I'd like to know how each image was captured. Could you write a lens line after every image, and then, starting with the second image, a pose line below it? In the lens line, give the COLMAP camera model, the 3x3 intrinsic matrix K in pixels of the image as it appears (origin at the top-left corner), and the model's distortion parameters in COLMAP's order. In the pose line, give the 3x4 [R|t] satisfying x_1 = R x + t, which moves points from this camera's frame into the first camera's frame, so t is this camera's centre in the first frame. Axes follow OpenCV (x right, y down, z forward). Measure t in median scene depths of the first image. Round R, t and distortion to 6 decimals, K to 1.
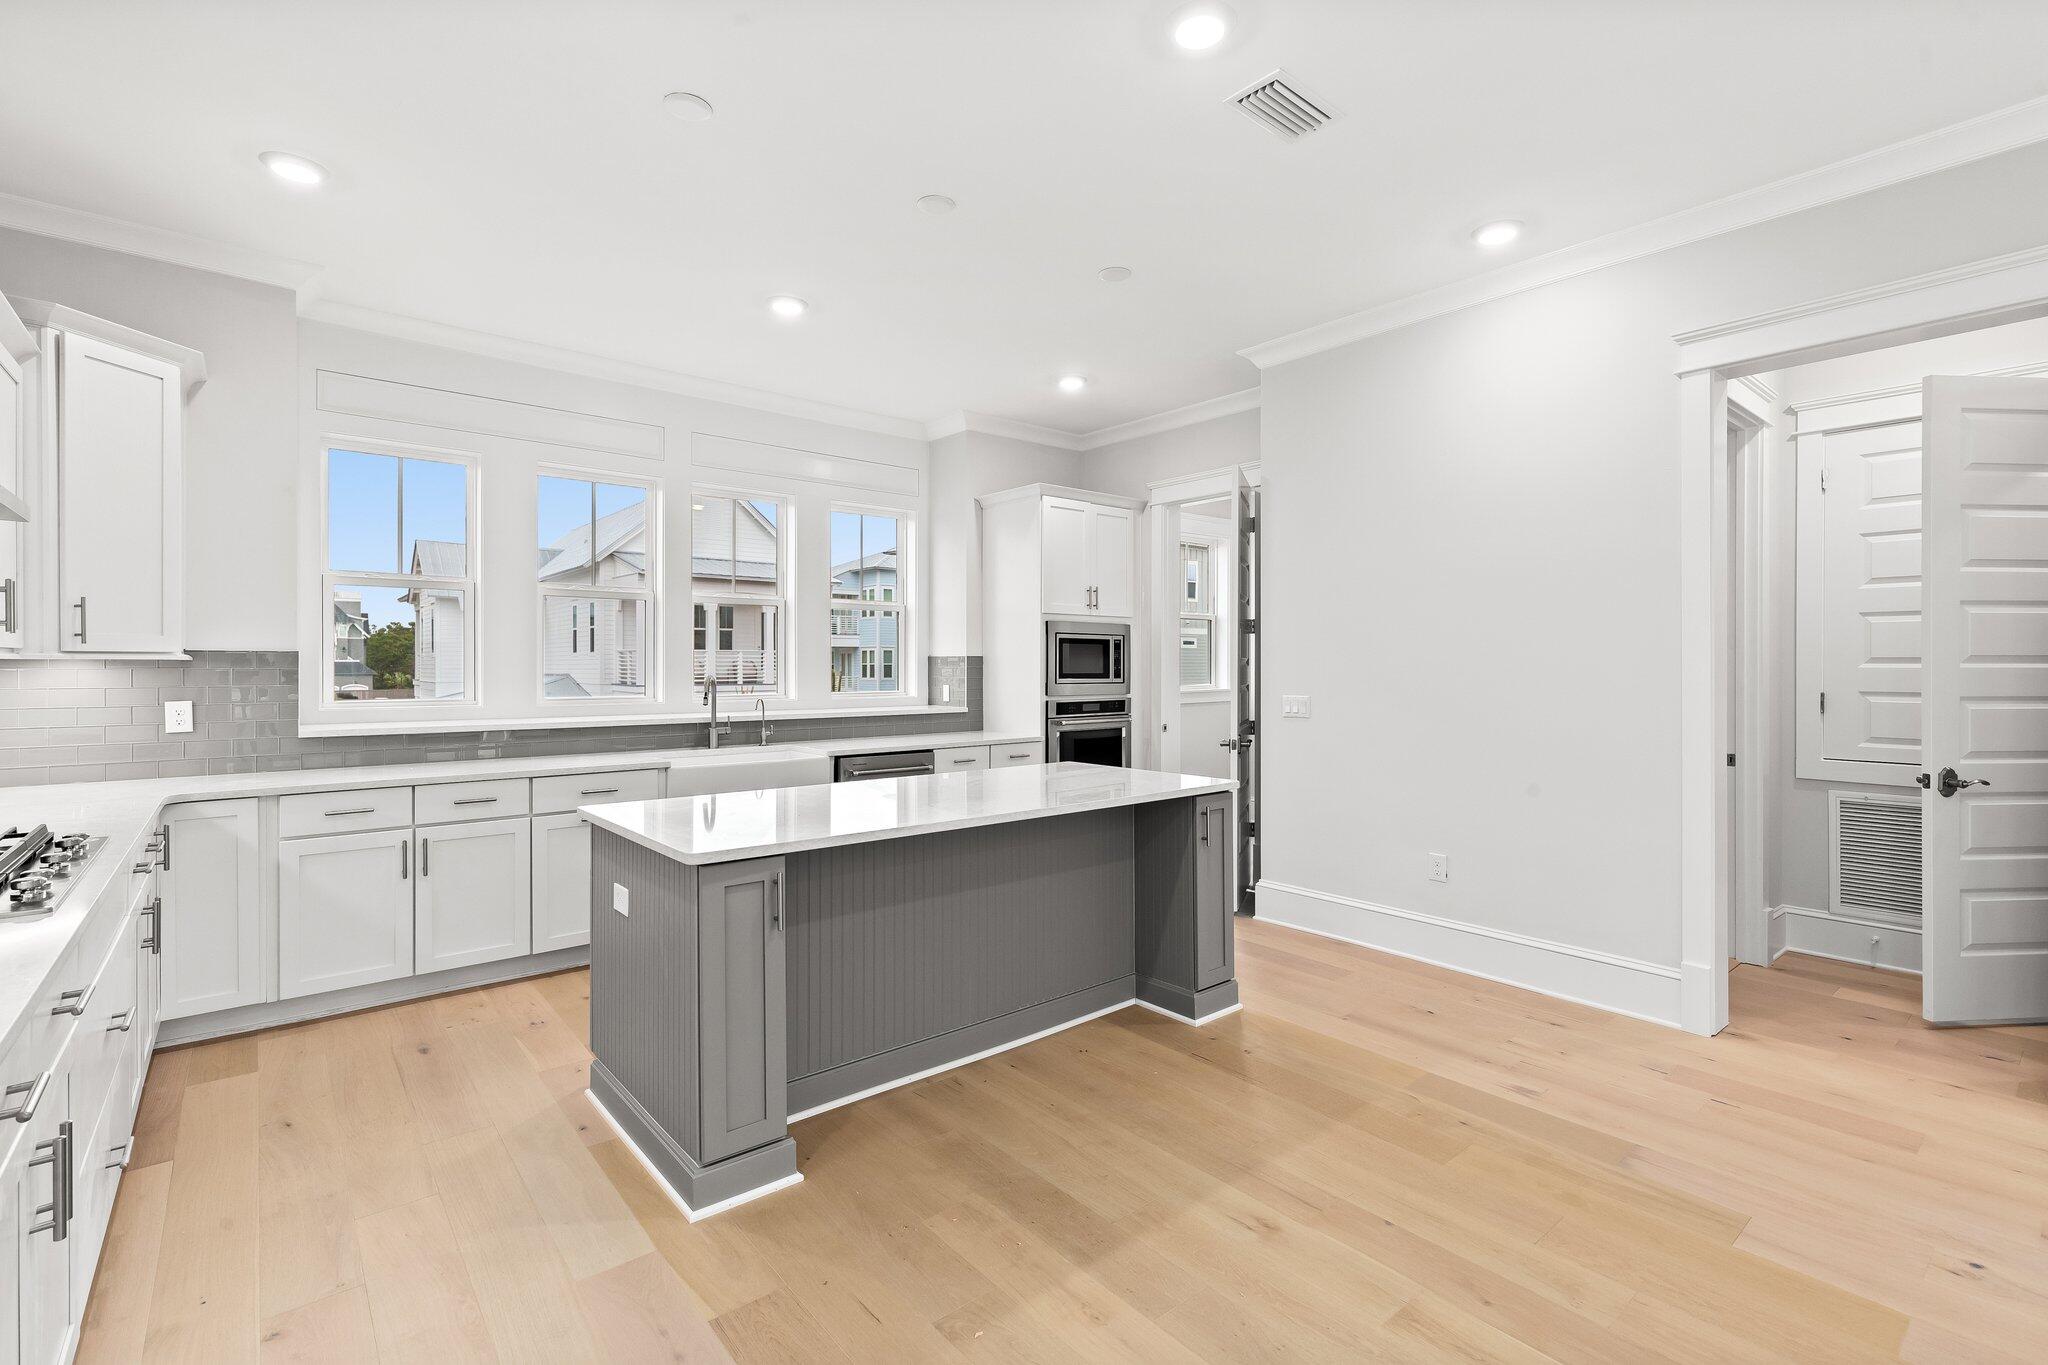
lens RADIAL K [[929.2, 0, 1033.4], [0, 929.2, 666.5], [0, 0, 1]] dist [0.005578, 0.000547]
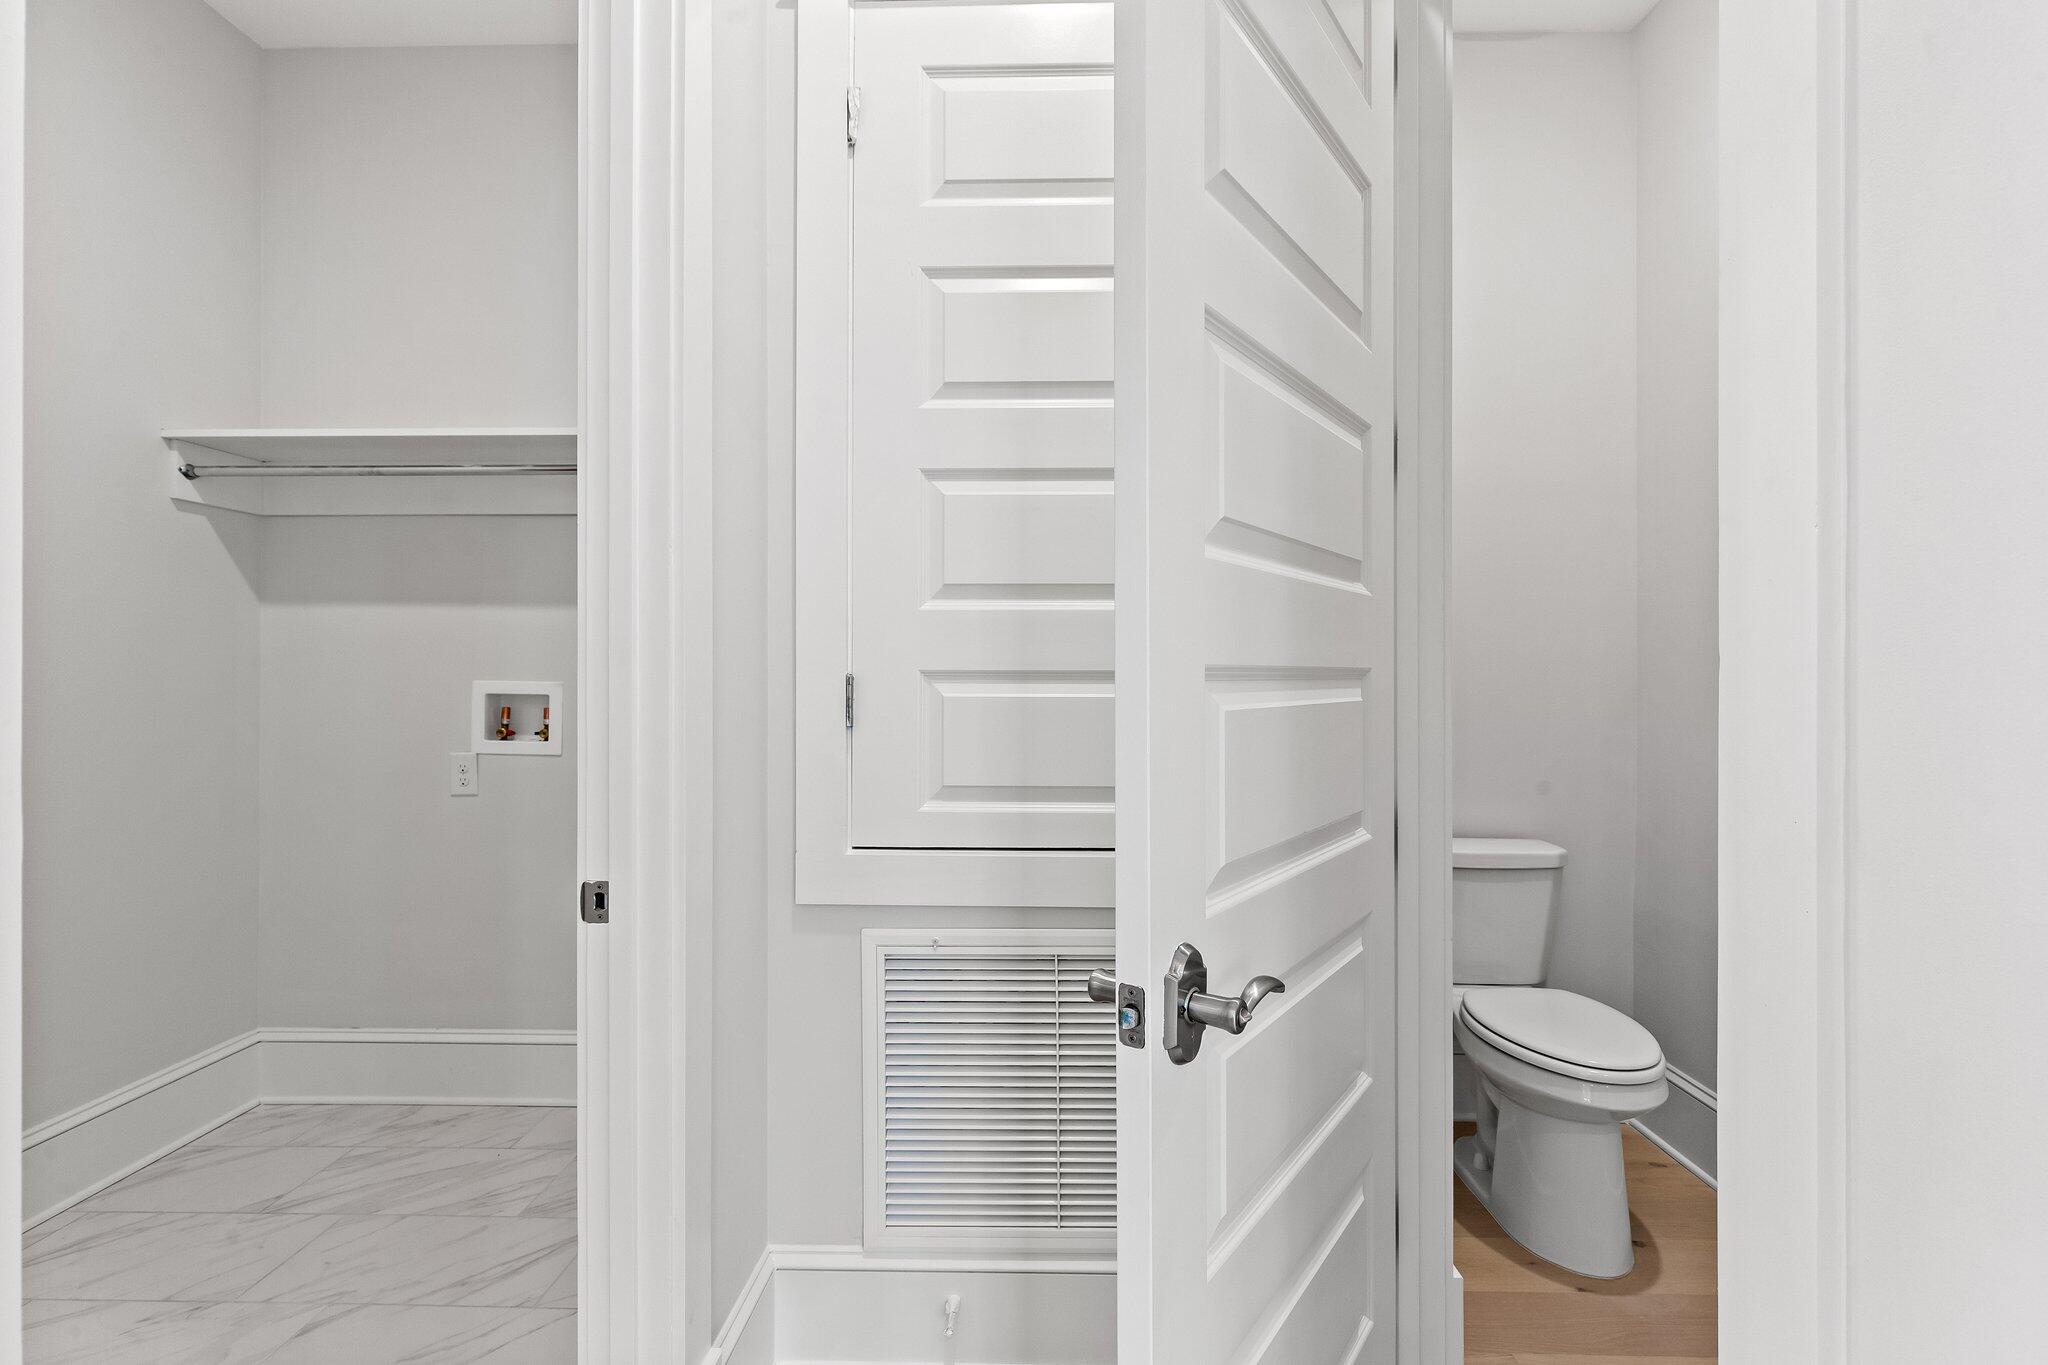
lens RADIAL K [[929.2, 0, 1033.4], [0, 929.2, 666.5], [0, 0, 1]] dist [0.005578, 0.000547]
pose [[0.662770, 0.001078, 0.748823, 0.625747], [0.003220, 0.999986, -0.004289, 0.026853], [-0.748816, 0.005254, 0.662757, 0.708304]]
